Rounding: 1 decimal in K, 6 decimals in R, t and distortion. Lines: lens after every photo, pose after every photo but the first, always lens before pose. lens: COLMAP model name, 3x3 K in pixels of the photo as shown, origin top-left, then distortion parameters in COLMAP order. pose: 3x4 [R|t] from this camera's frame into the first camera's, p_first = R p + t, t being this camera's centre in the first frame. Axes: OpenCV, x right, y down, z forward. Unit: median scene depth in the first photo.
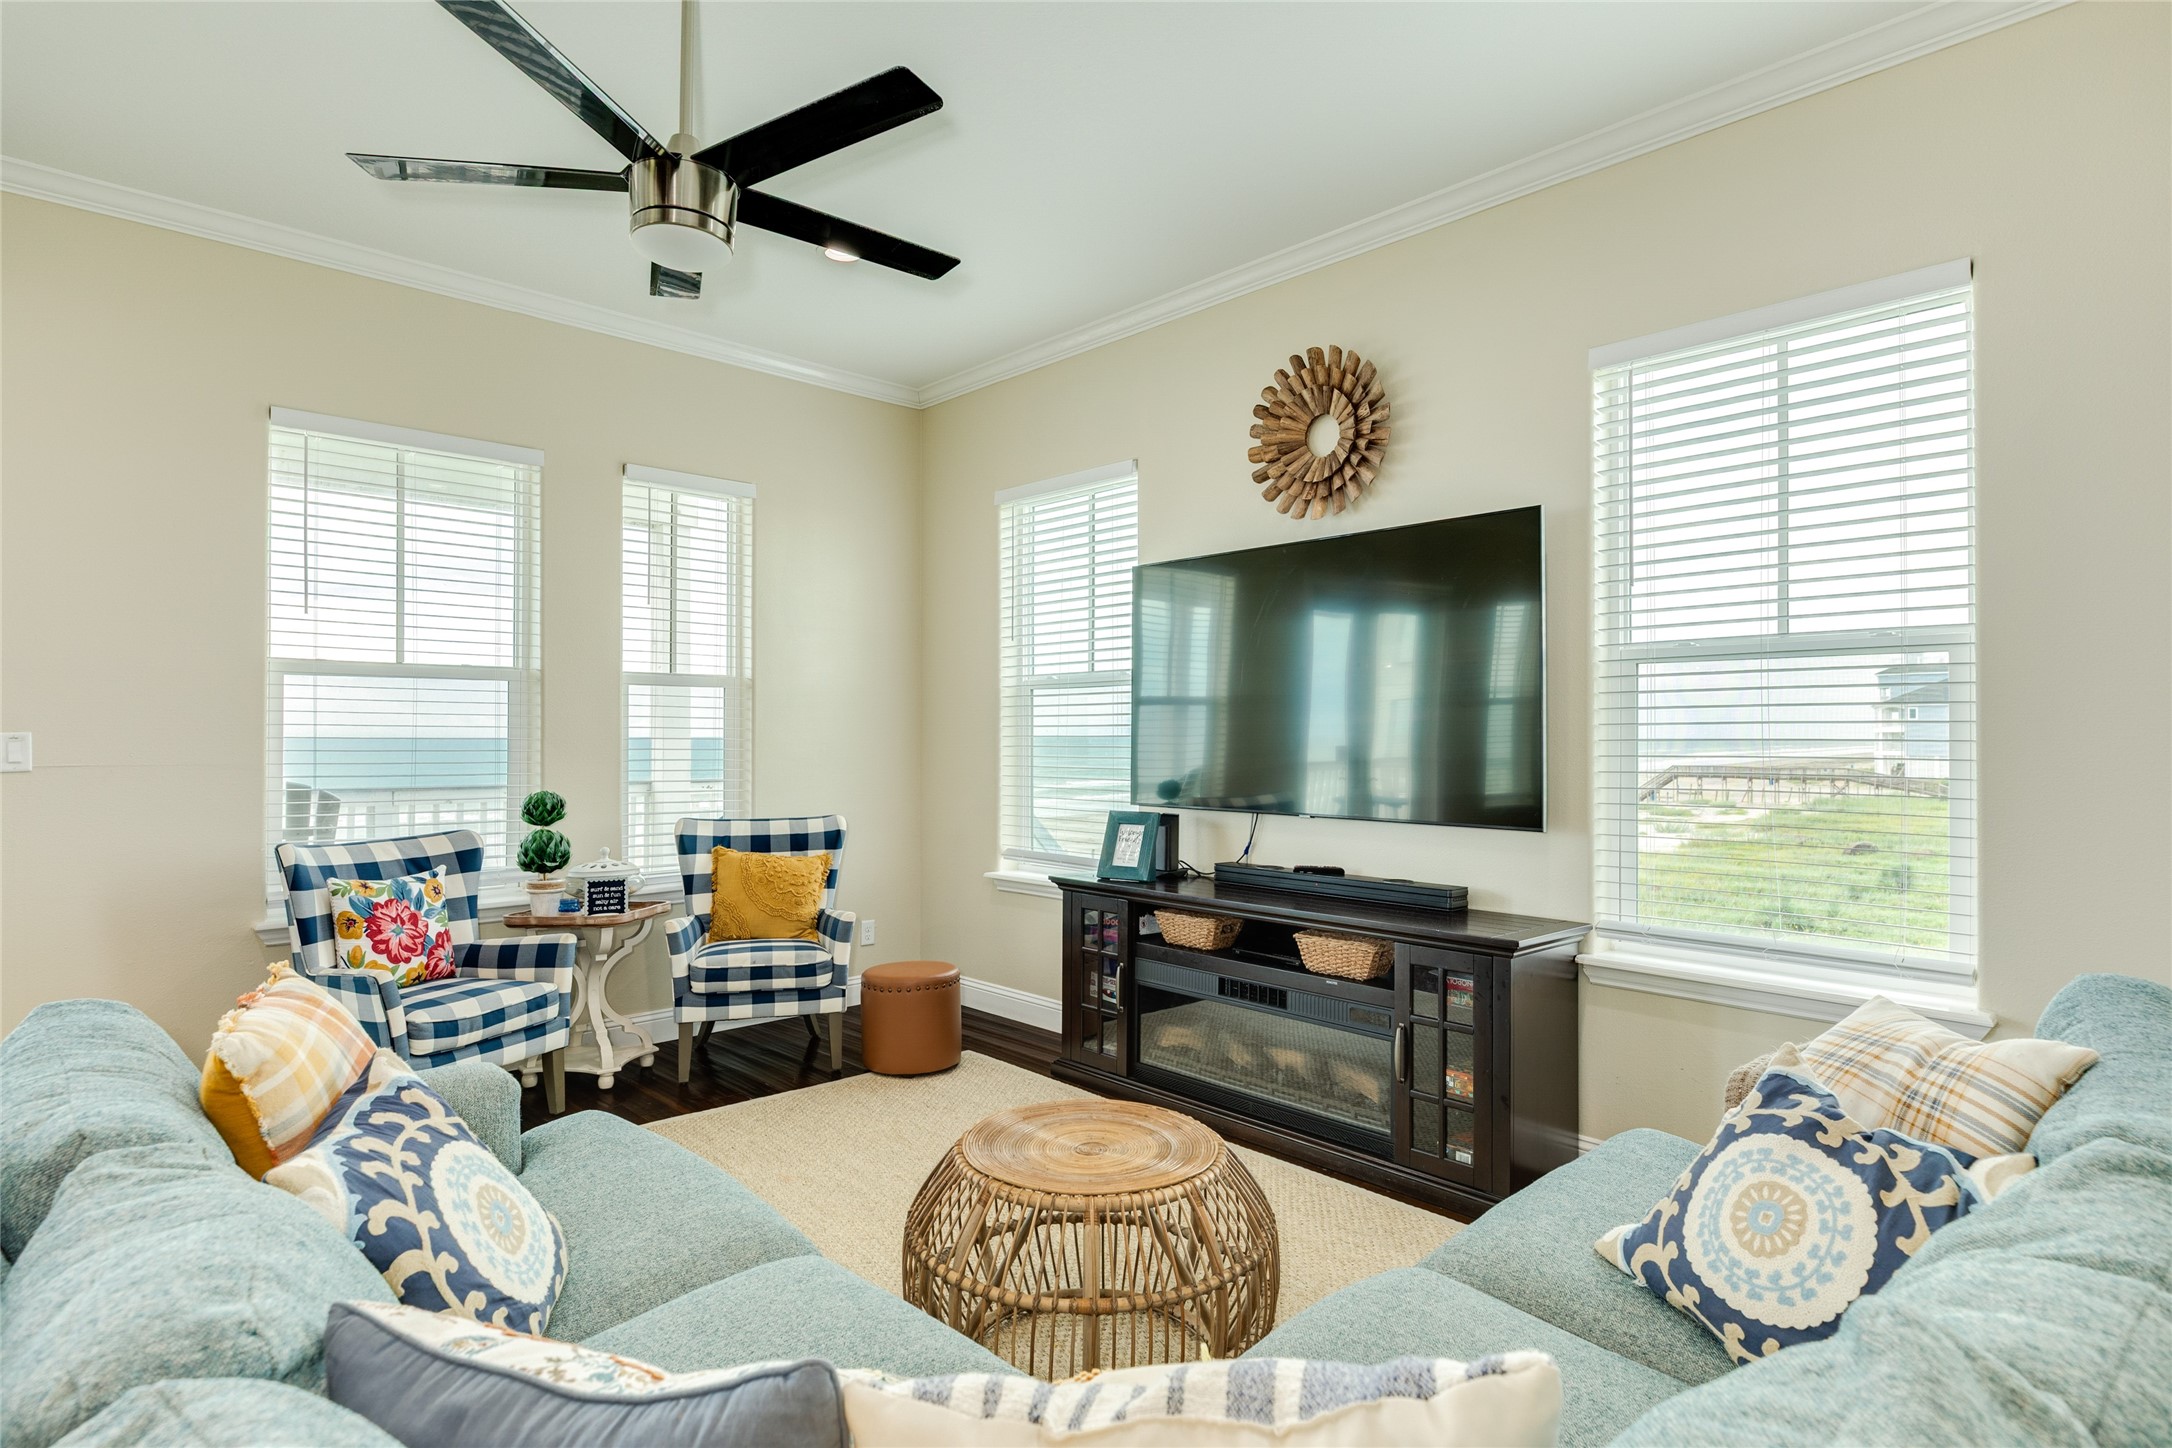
lens RADIAL K [[1142.9, 0, 1113.1], [0, 1142.9, 745.0], [0, 0, 1]] dist [-0.001556, -0.000738]
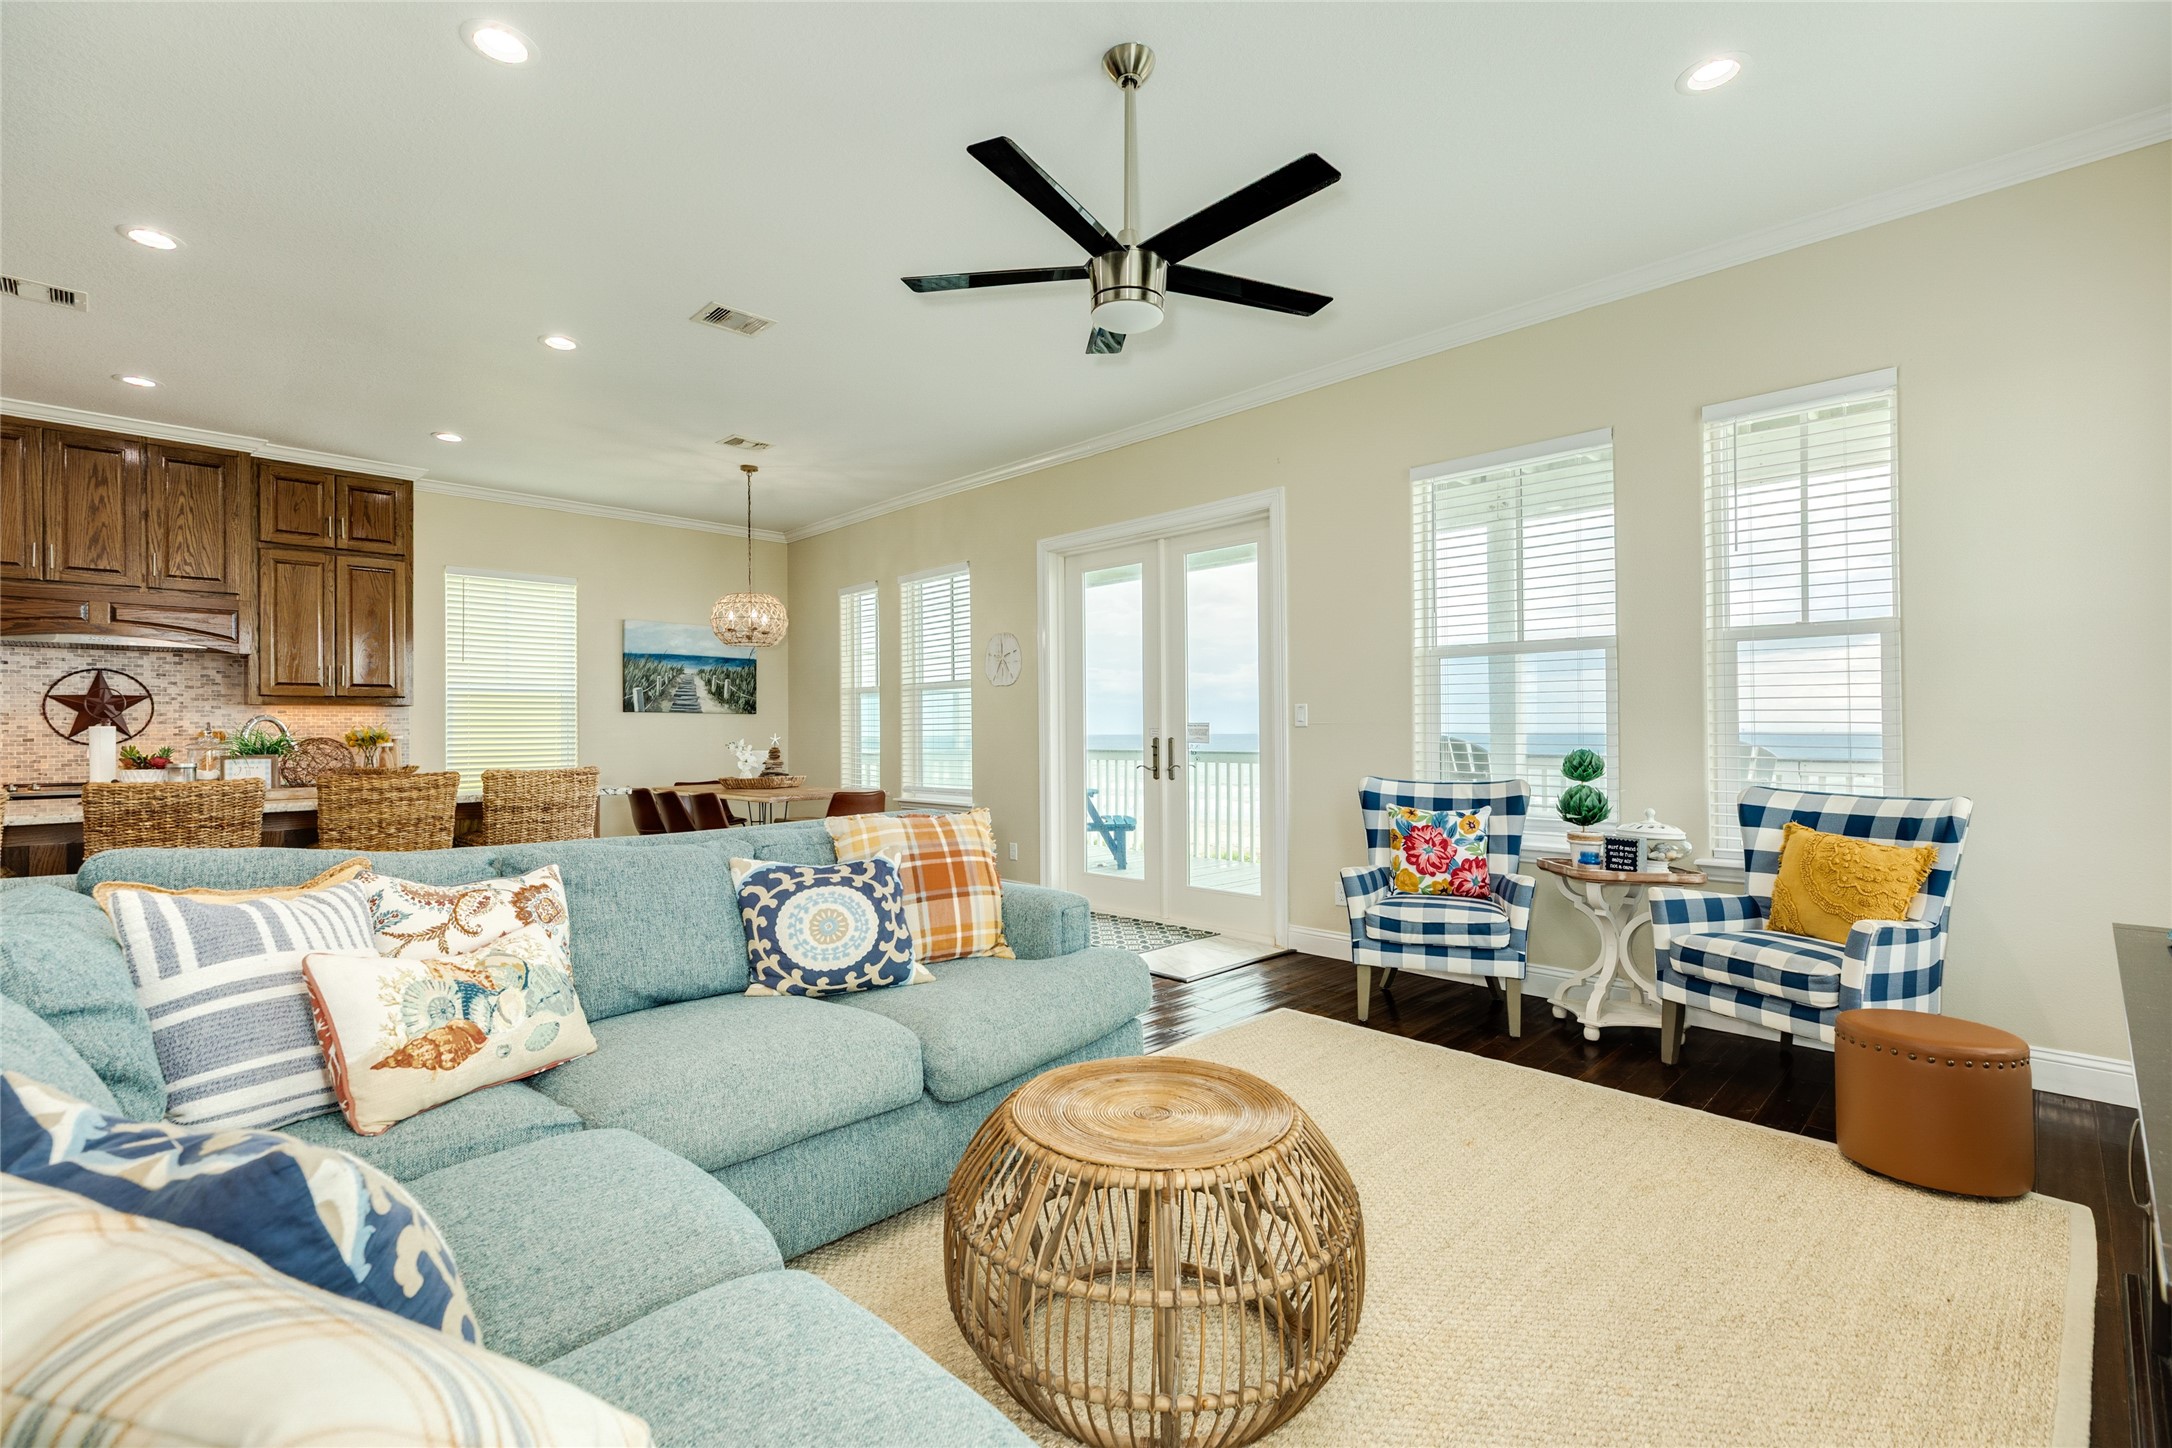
lens RADIAL K [[973.8, 0, 1086.5], [0, 973.8, 724.1], [0, 0, 1]] dist [0.008077, 0.001129]
pose [[0.015062, -0.006414, -0.999866, 0.426623], [0.001375, 0.999979, -0.006394, 0.022925], [0.999886, -0.001279, 0.015071, 0.530552]]
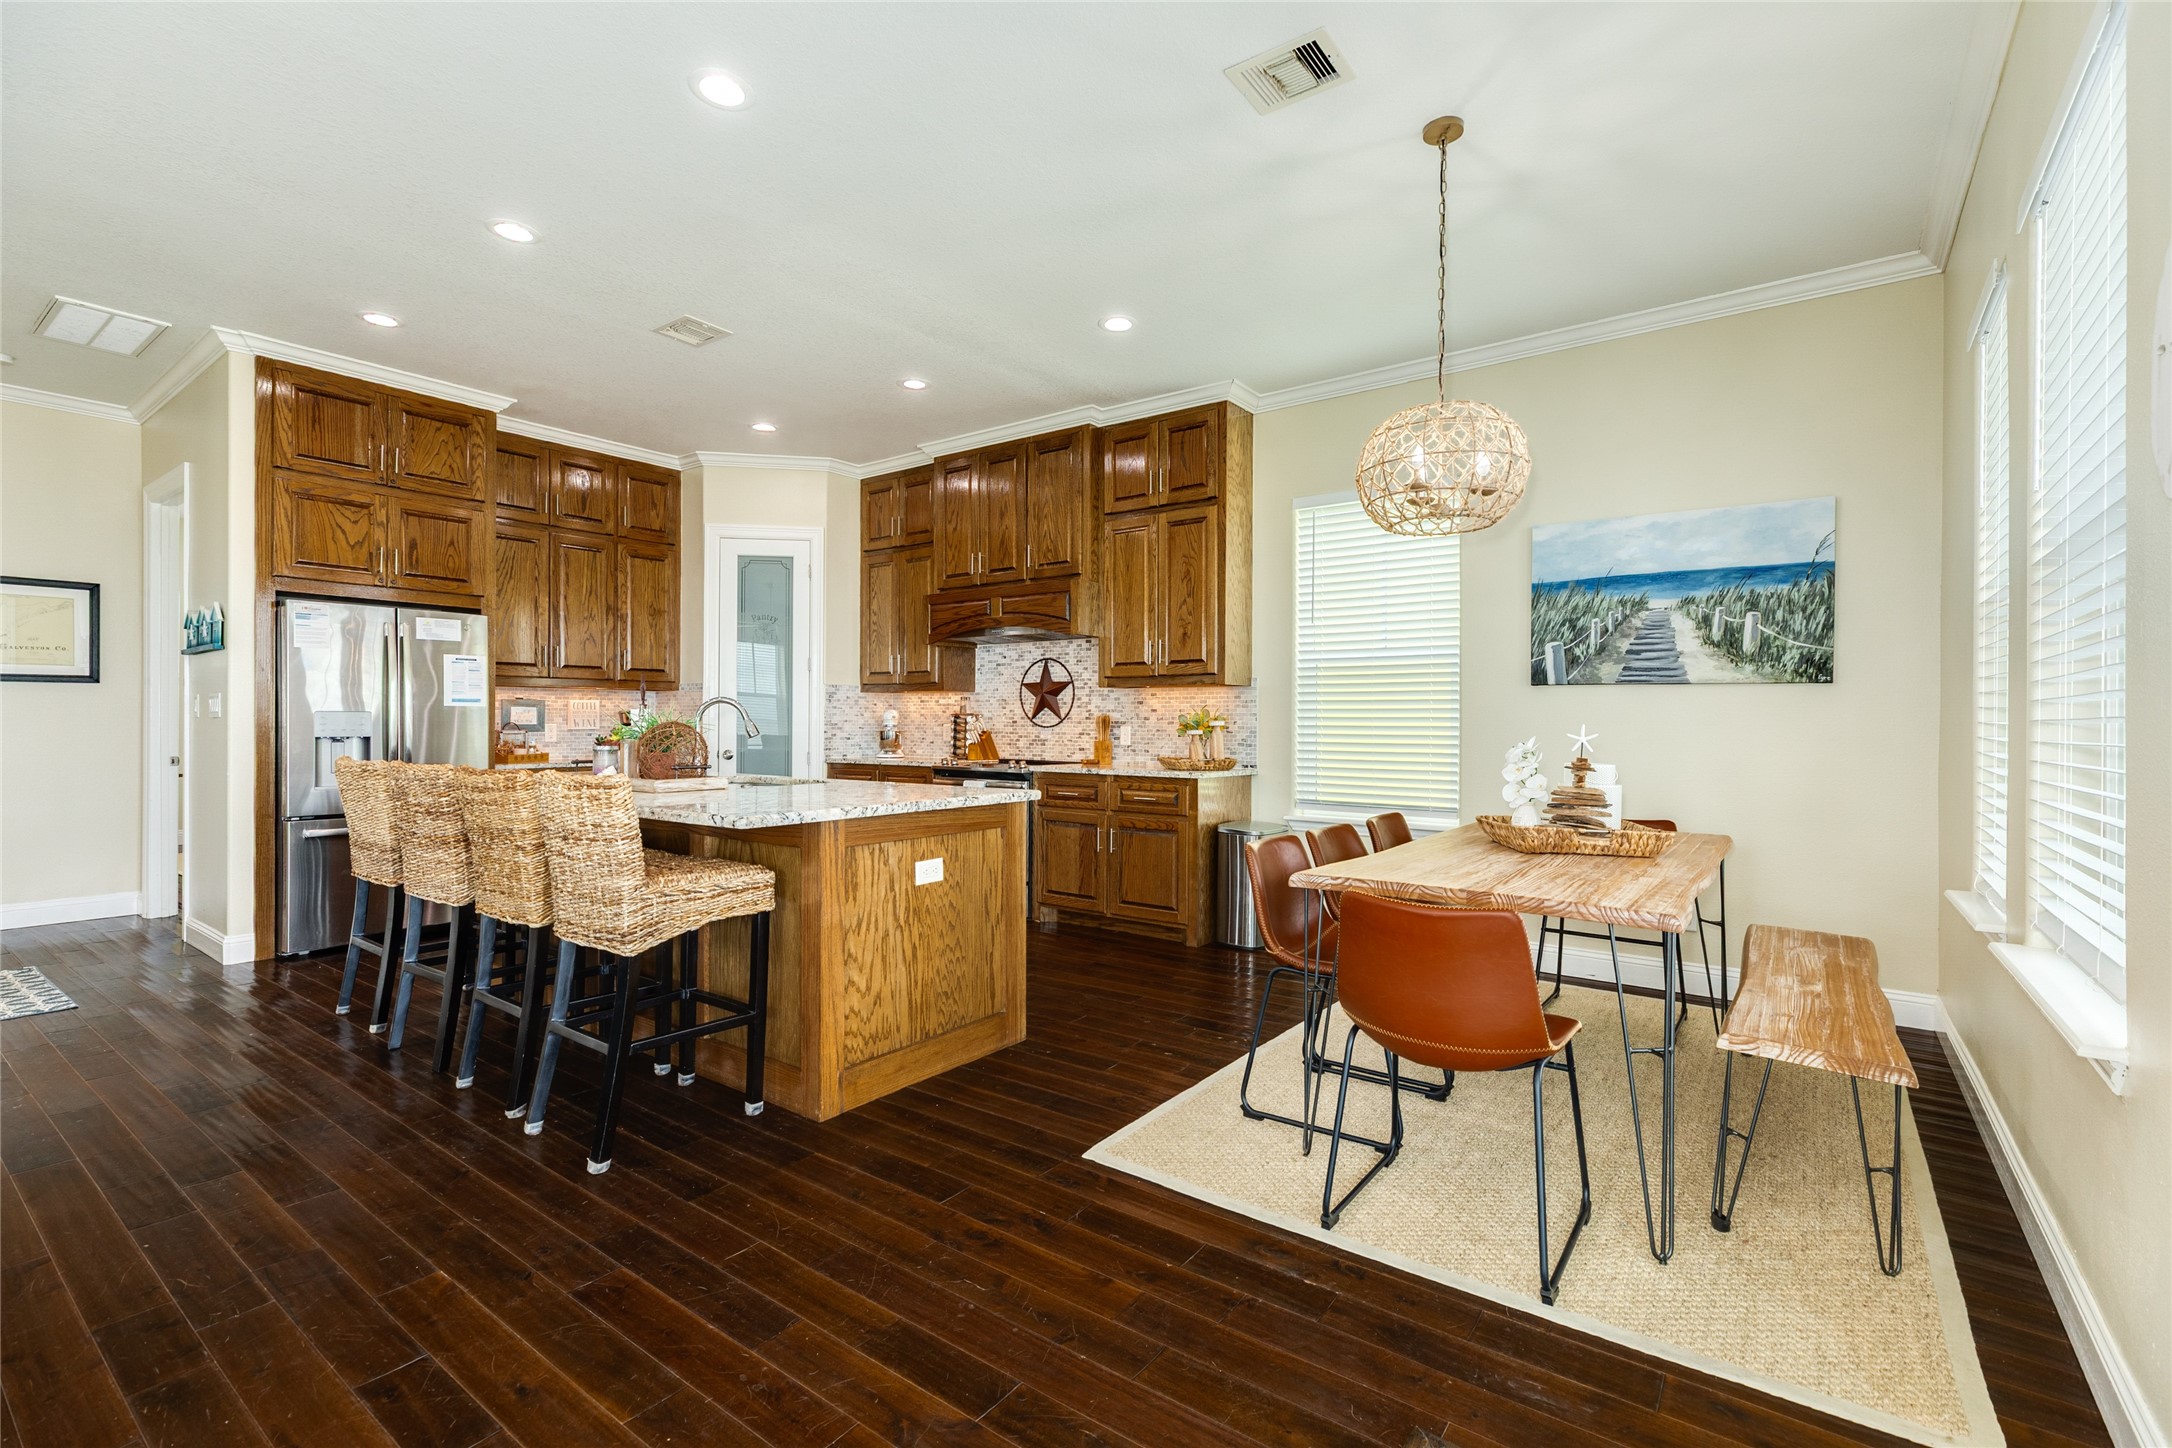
lens RADIAL K [[973.8, 0, 1078.2], [0, 973.8, 720.2], [0, 0, 1]] dist [0.008077, 0.001129]
pose [[-0.987567, -0.004112, -0.157147, -0.806718], [-0.005102, 0.999970, 0.005896, 0.021230], [0.157118, 0.006624, -0.987558, 0.672886]]
